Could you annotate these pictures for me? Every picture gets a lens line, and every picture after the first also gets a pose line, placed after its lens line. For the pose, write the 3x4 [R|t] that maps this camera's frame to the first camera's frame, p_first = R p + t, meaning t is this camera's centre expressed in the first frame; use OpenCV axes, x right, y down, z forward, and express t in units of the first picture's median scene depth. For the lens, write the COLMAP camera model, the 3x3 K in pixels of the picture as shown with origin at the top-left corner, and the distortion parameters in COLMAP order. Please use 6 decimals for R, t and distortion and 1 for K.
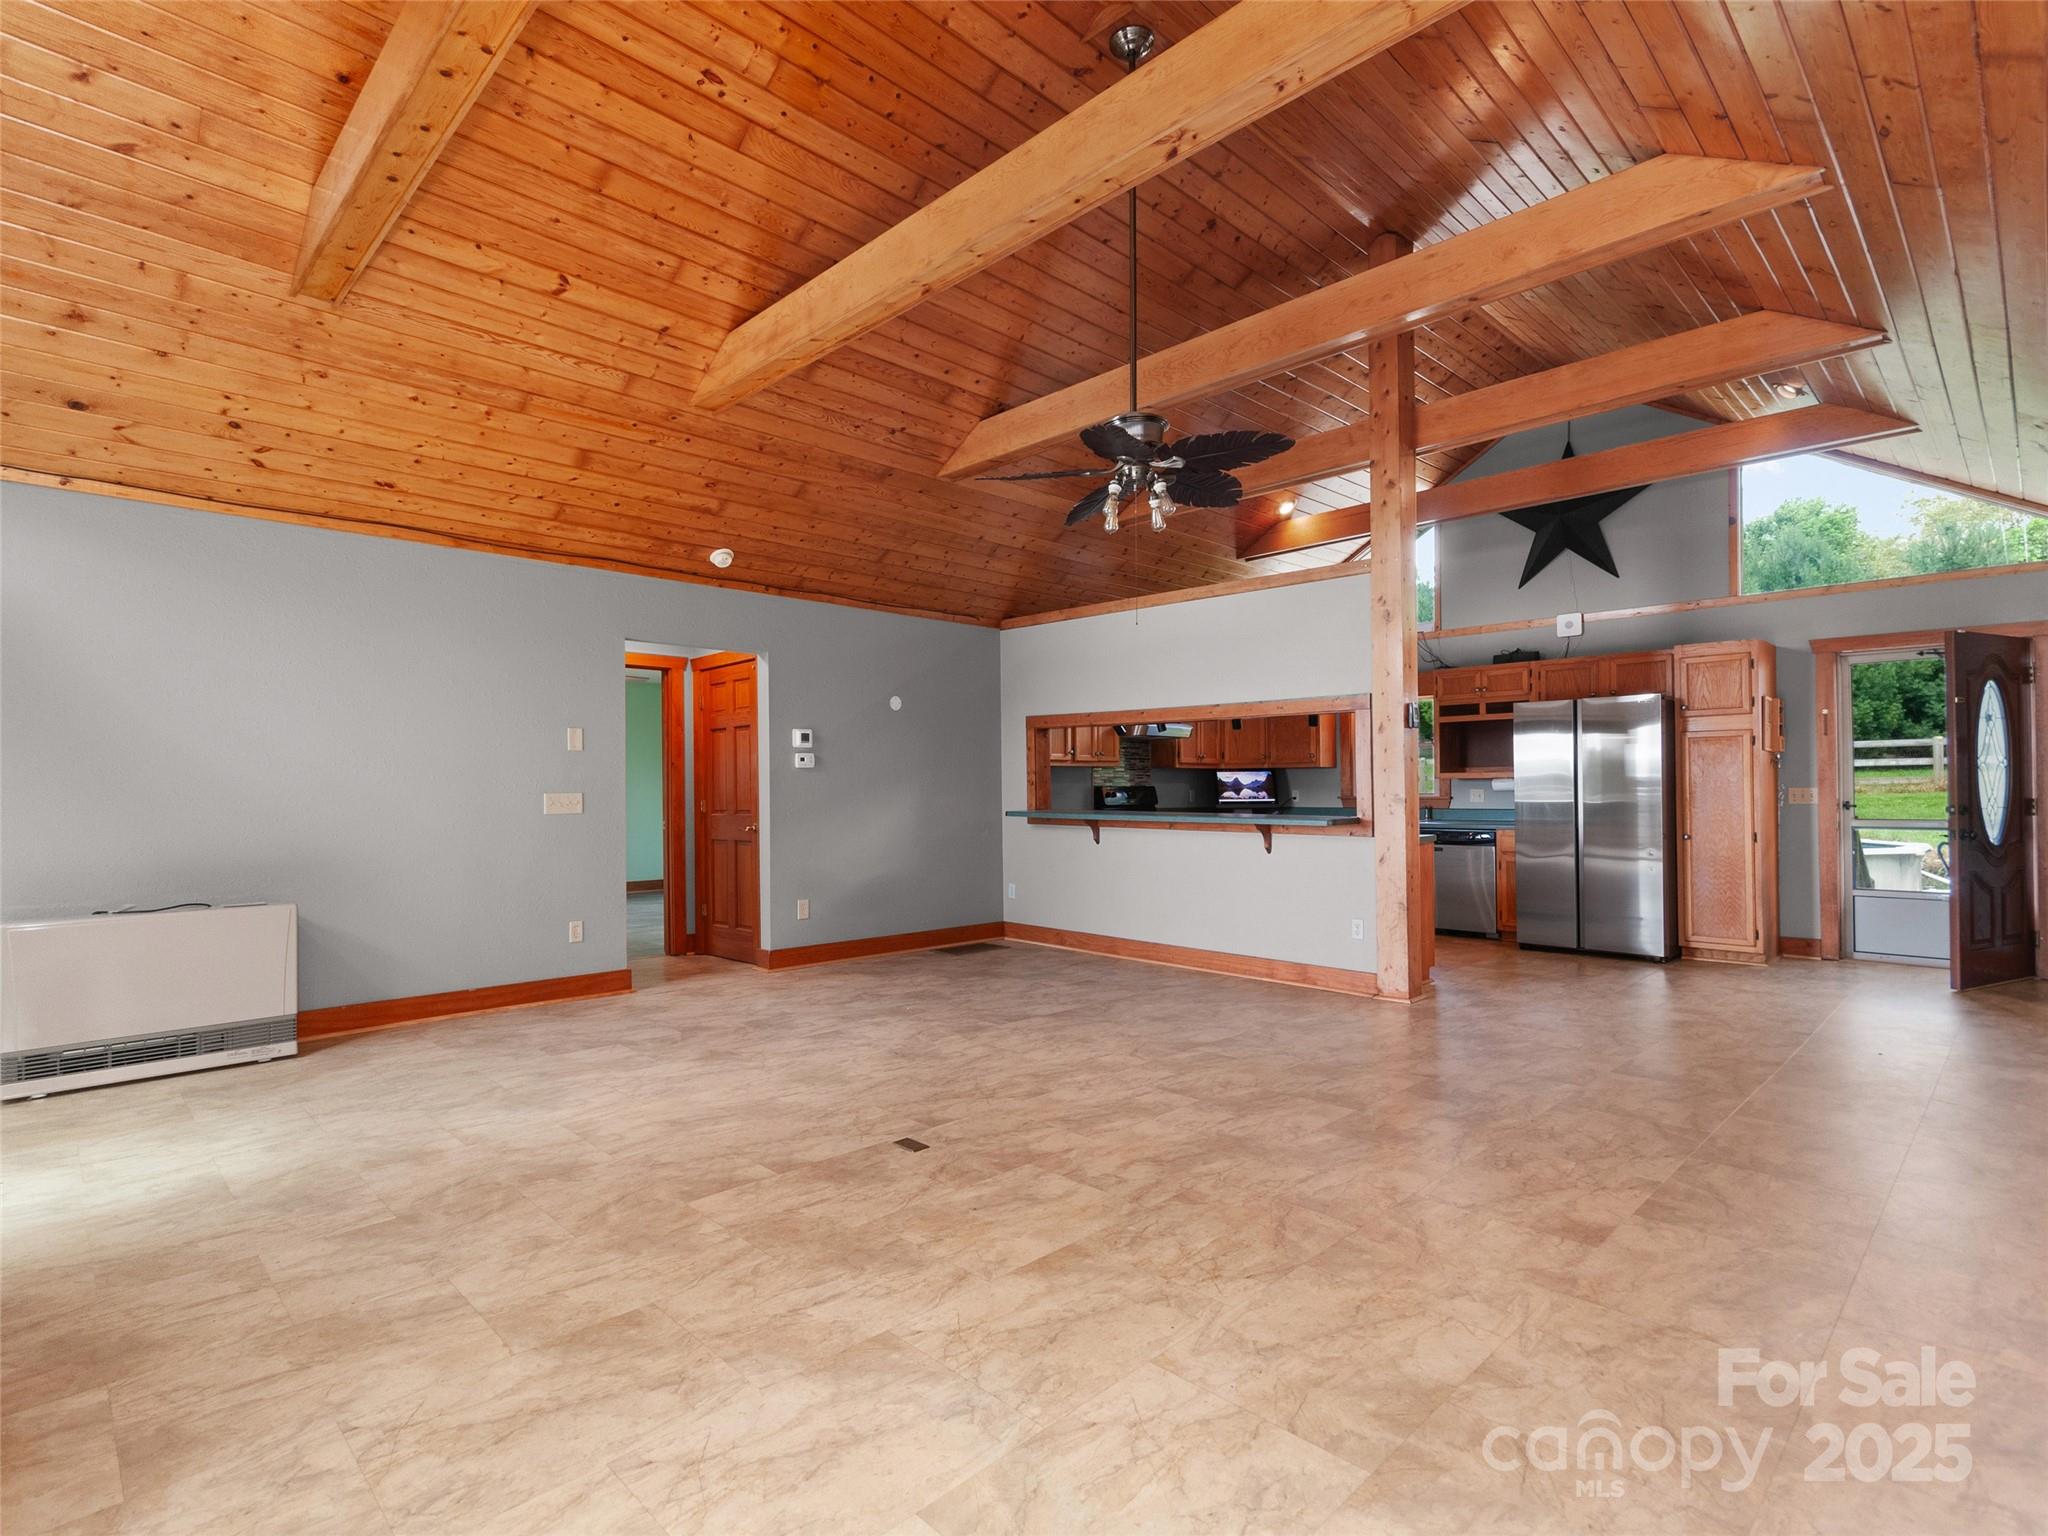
lens RADIAL K [[1017.1, 0, 1027.4], [0, 1017.1, 776.9], [0, 0, 1]] dist [0.005436, 0.000556]
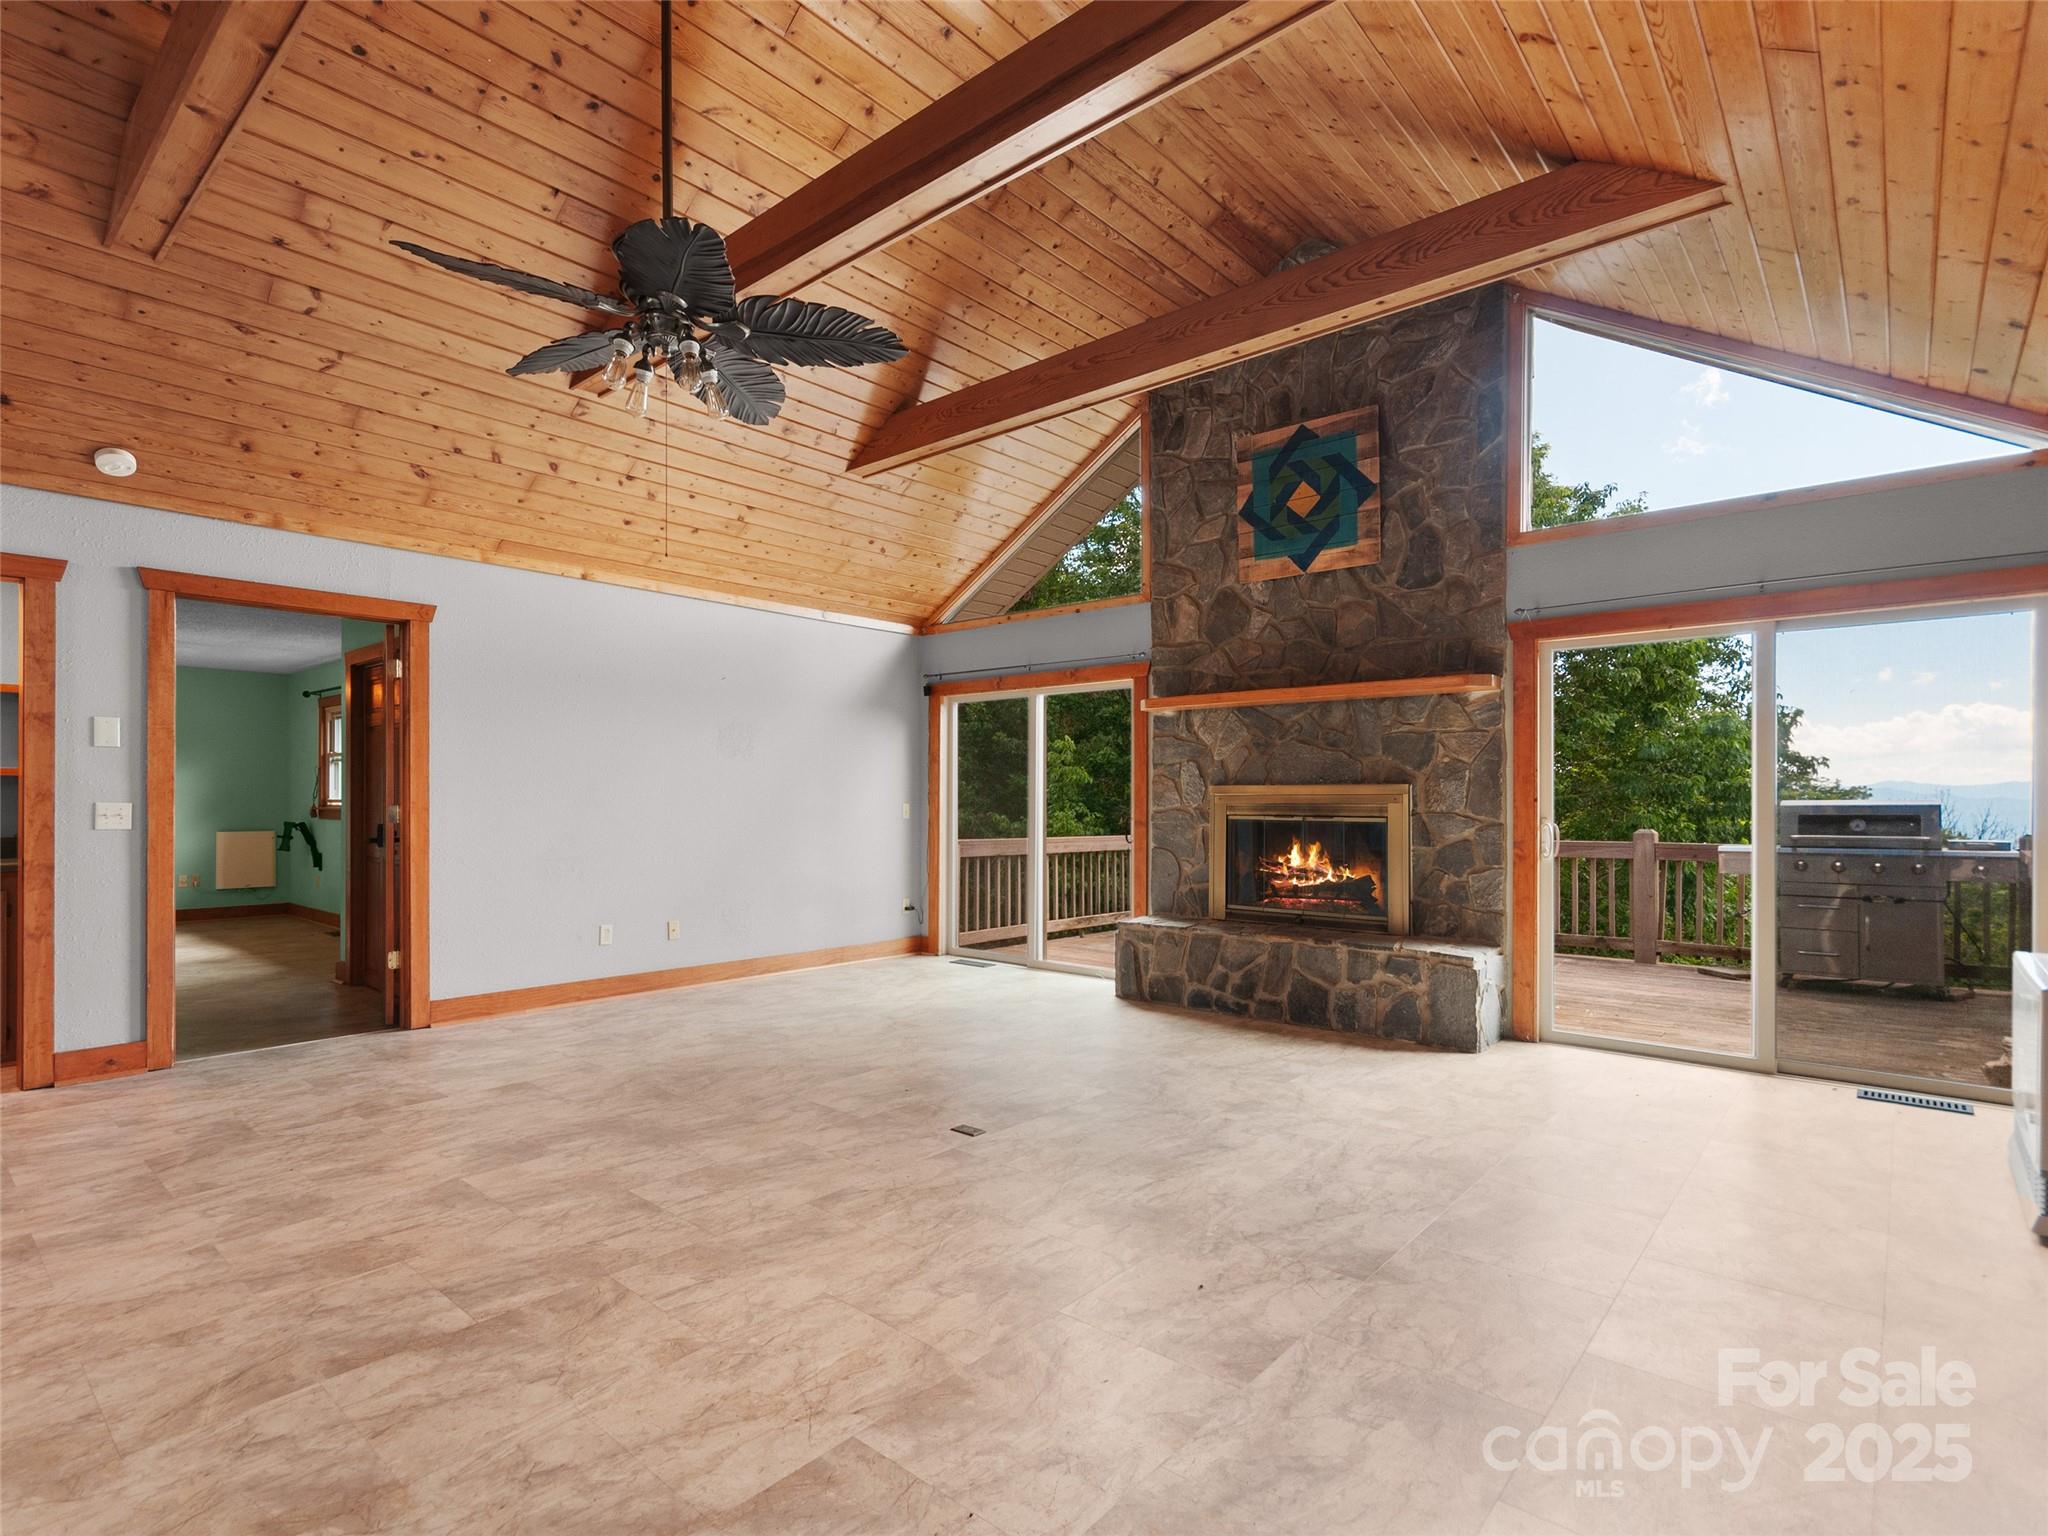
lens RADIAL K [[1017.1, 0, 1032.6], [0, 1017.1, 779.1], [0, 0, 1]] dist [0.005436, 0.000556]
pose [[-0.996566, 0.001969, -0.082774, -0.086431], [0.004566, 0.999503, -0.031199, 0.019804], [0.082672, -0.031470, -0.996080, 1.928087]]
